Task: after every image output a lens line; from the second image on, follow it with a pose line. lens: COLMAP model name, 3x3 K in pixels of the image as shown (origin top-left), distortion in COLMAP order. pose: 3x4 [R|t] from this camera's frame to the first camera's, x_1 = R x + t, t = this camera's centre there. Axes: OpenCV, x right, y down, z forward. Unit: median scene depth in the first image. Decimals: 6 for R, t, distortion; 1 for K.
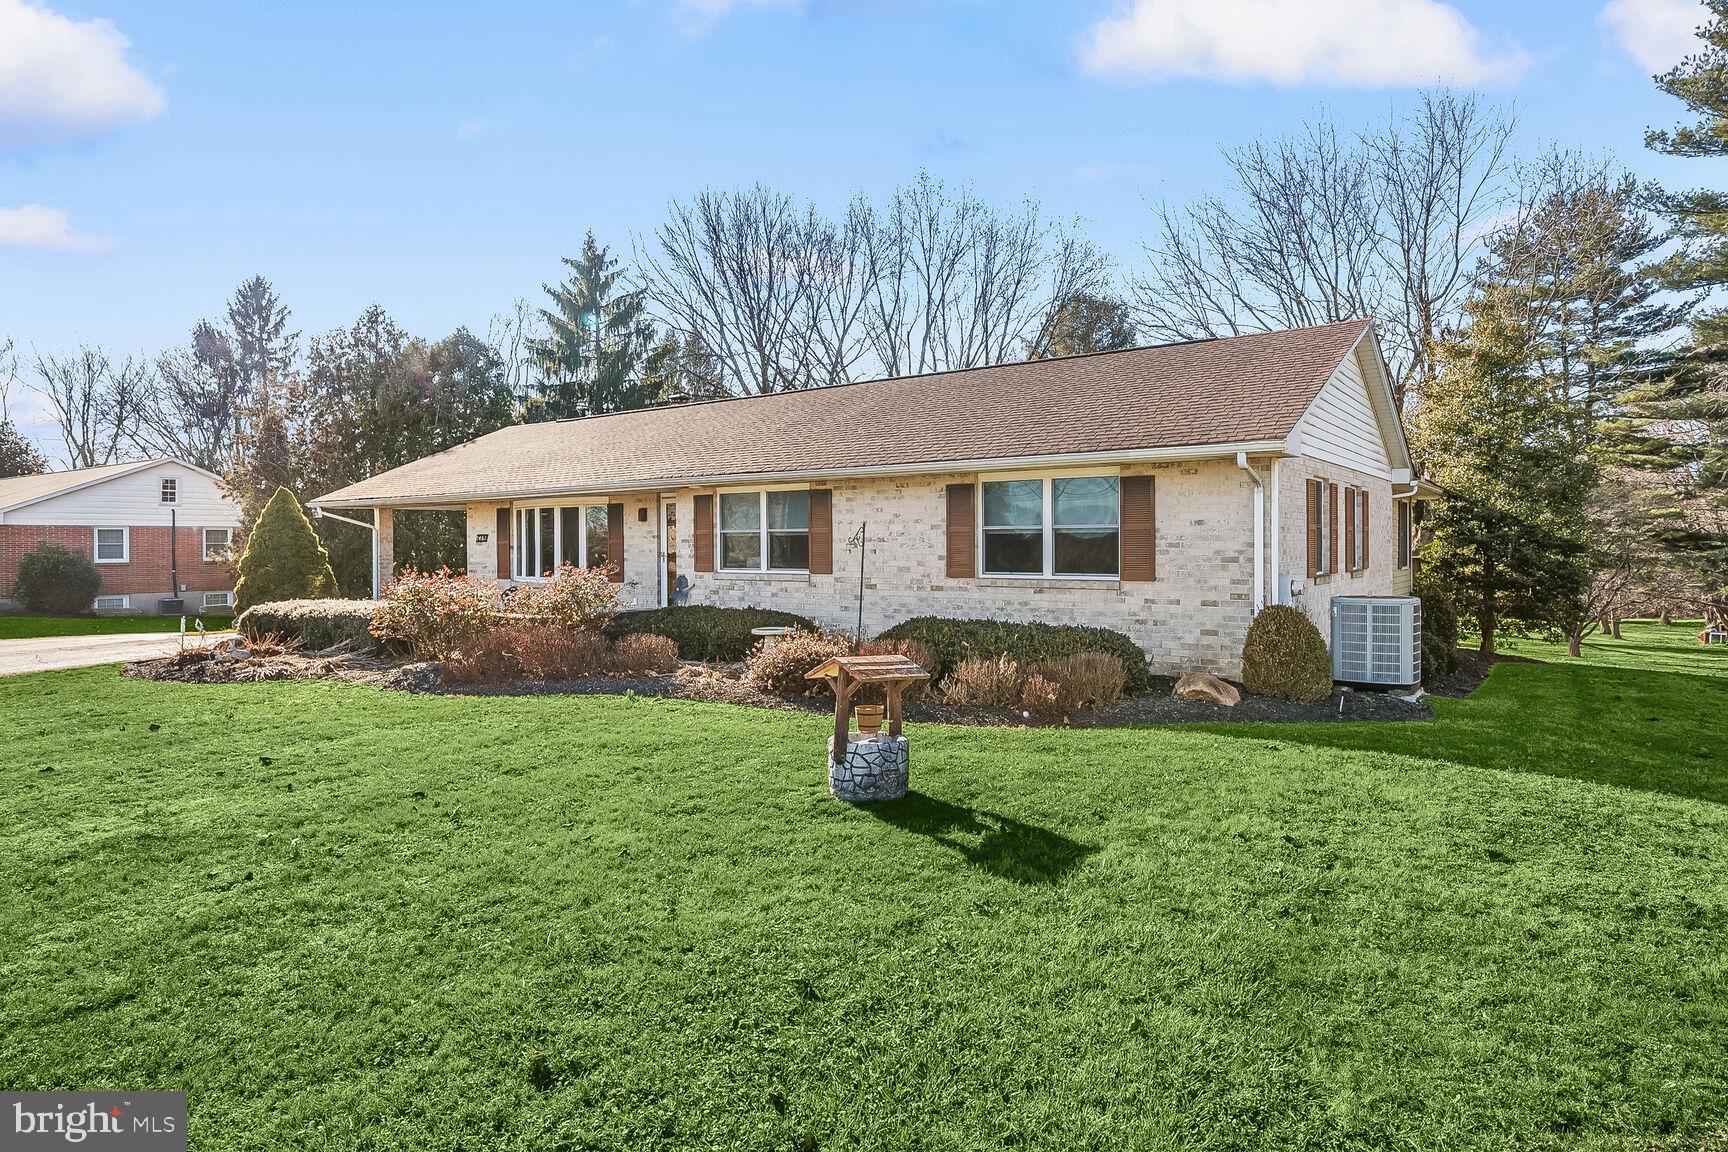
lens RADIAL K [[970.5, 0, 865.0], [0, 970.5, 572.8], [0, 0, 1]] dist [-0.004553, 0.001554]
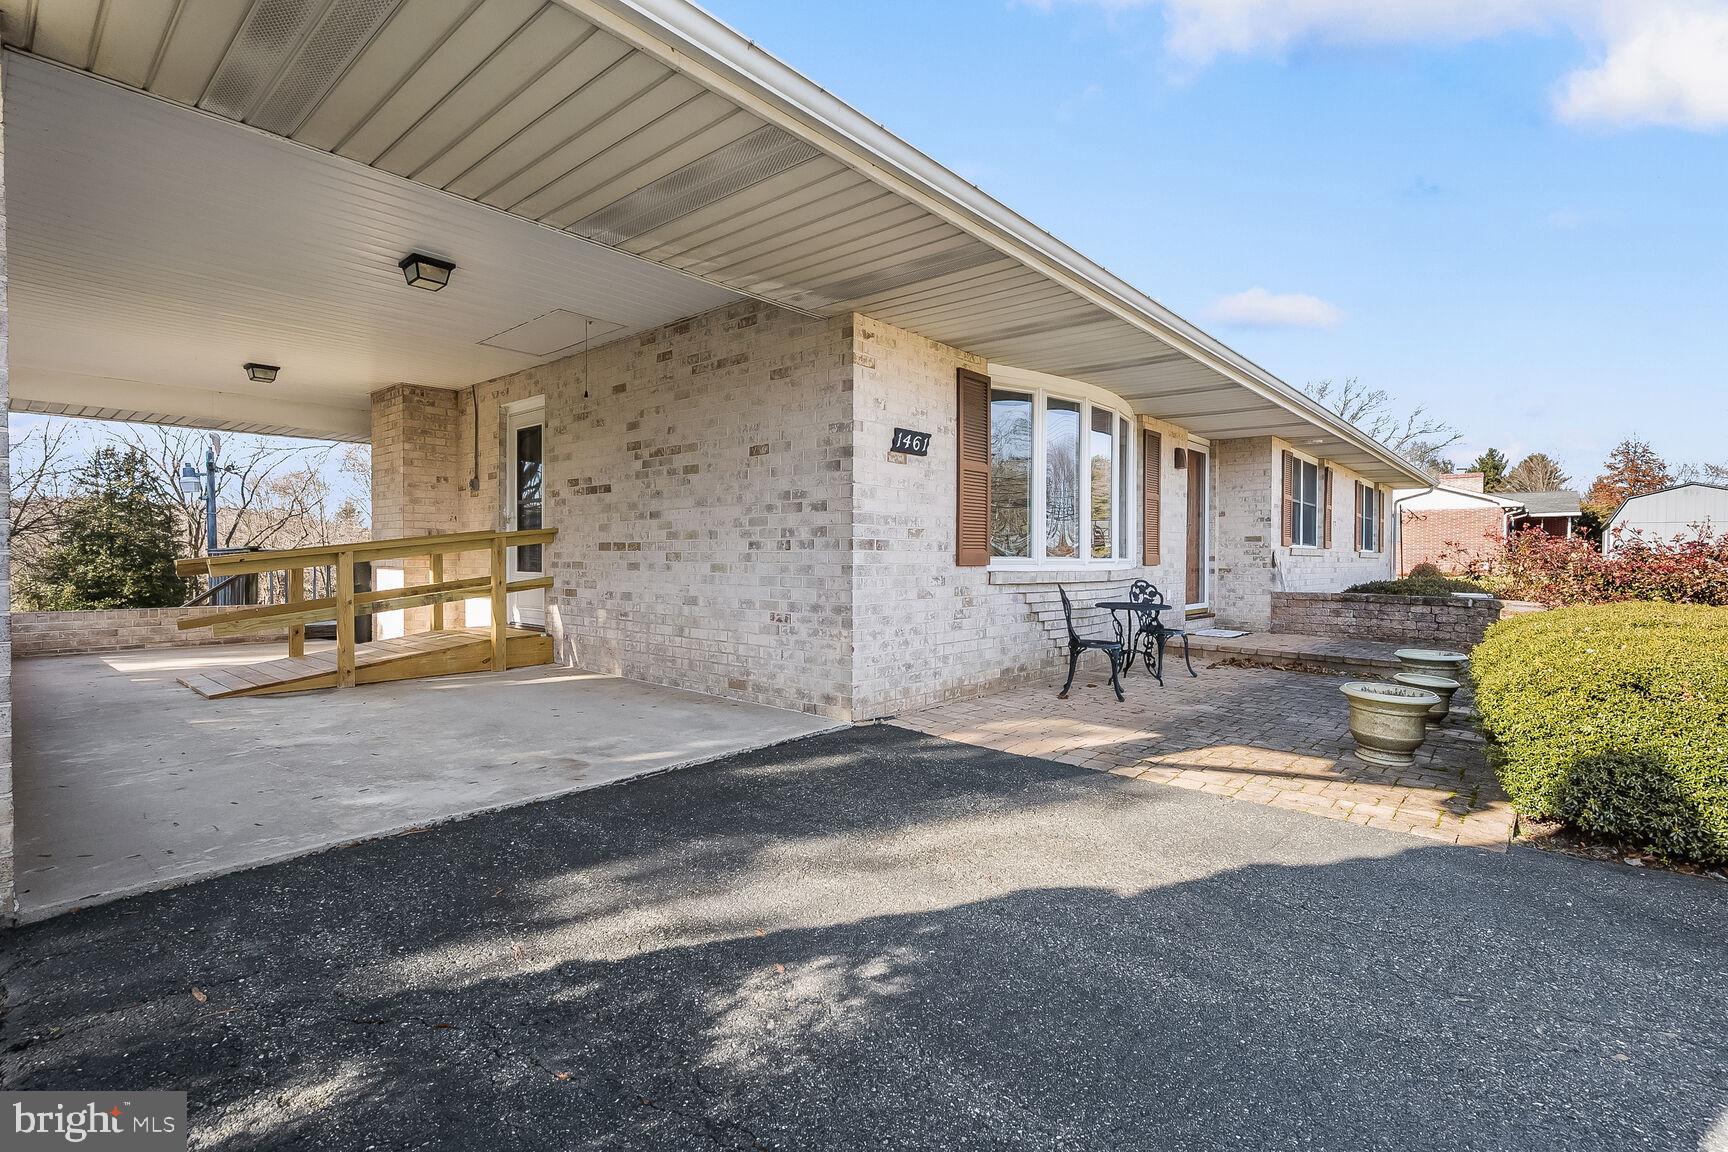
lens RADIAL K [[792.5, 0, 870.8], [0, 792.5, 566.8], [0, 0, 1]] dist [-0.000324, 0.000298]
pose [[0.087723, -0.004907, 0.996133, -0.864626], [0.023069, 0.999730, 0.002894, 0.006198], [-0.995878, 0.022726, 0.087813, 1.299118]]
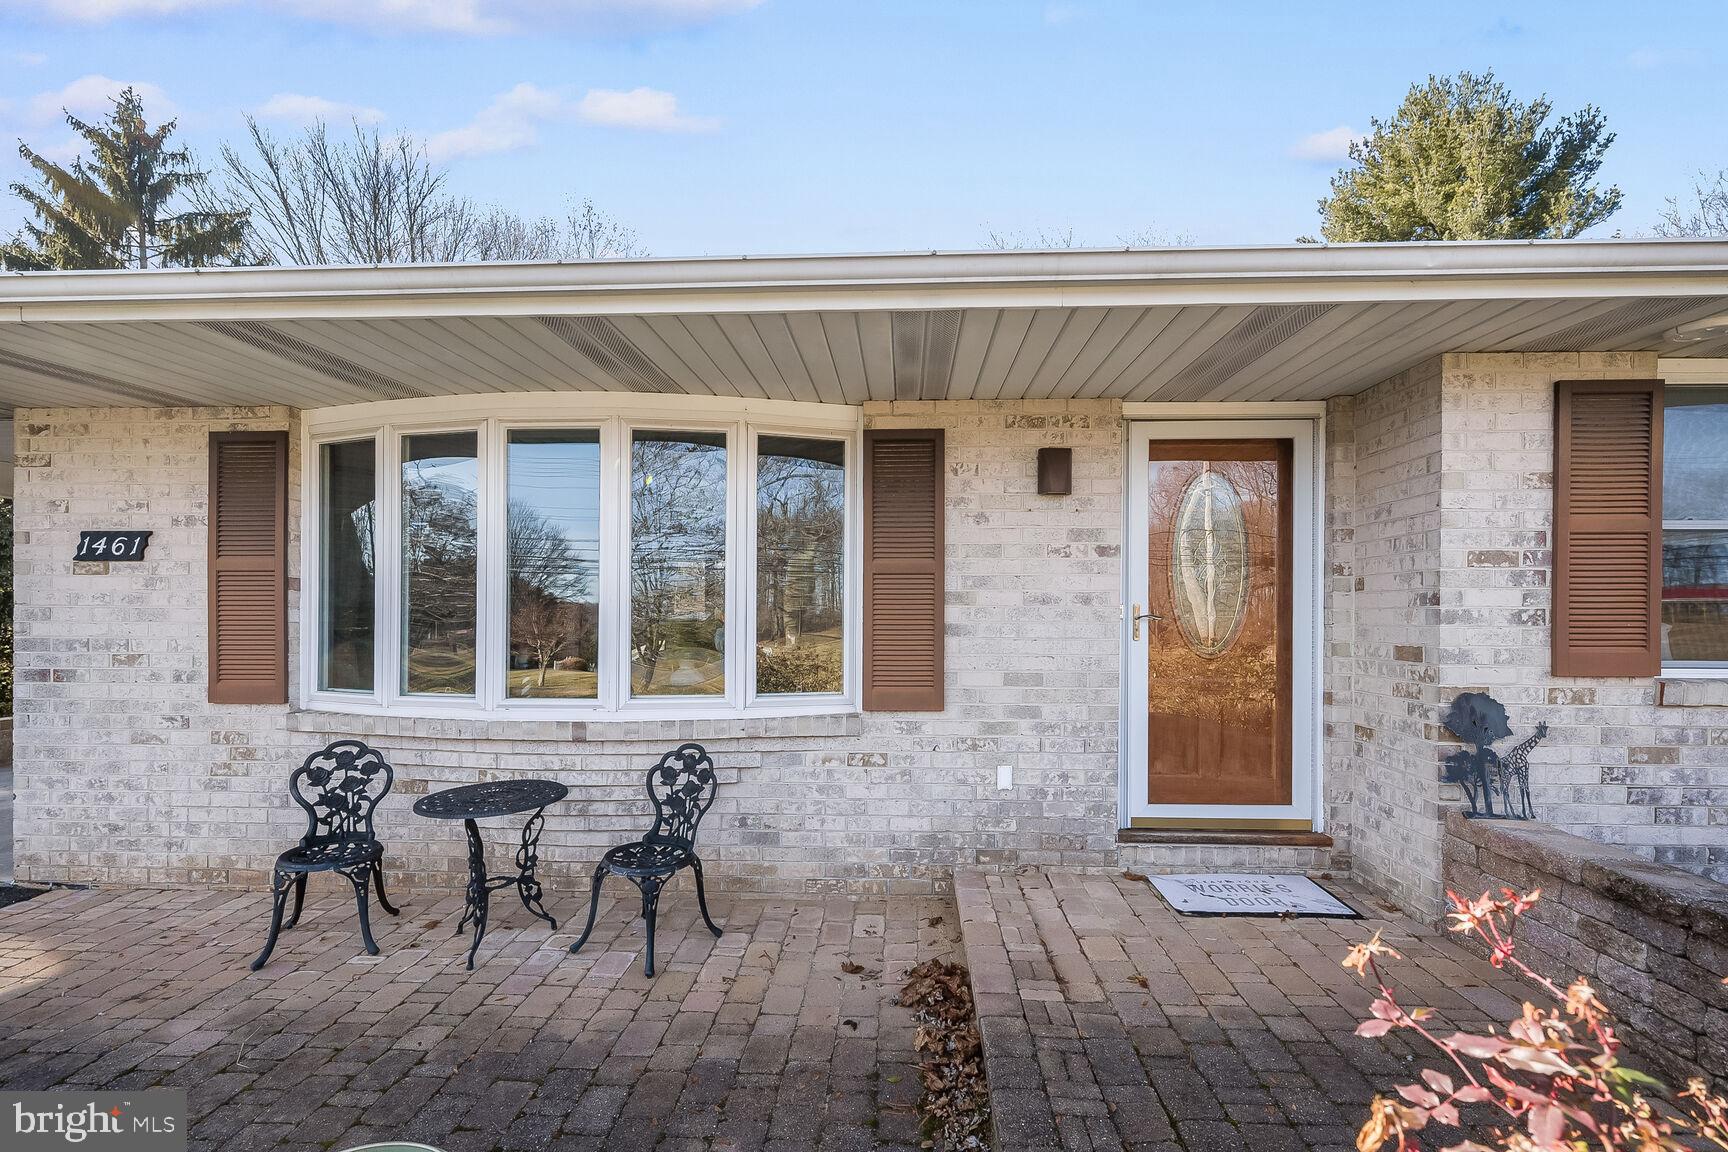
lens RADIAL K [[770.9, 0, 862.2], [0, 770.9, 622.2], [0, 0, 1]] dist [-0.001178, -0.000162]
pose [[0.833205, 0.006470, 0.552927, -0.448713], [0.006708, 0.999740, -0.021807, -0.012788], [-0.552924, 0.021879, 0.832945, 0.945305]]
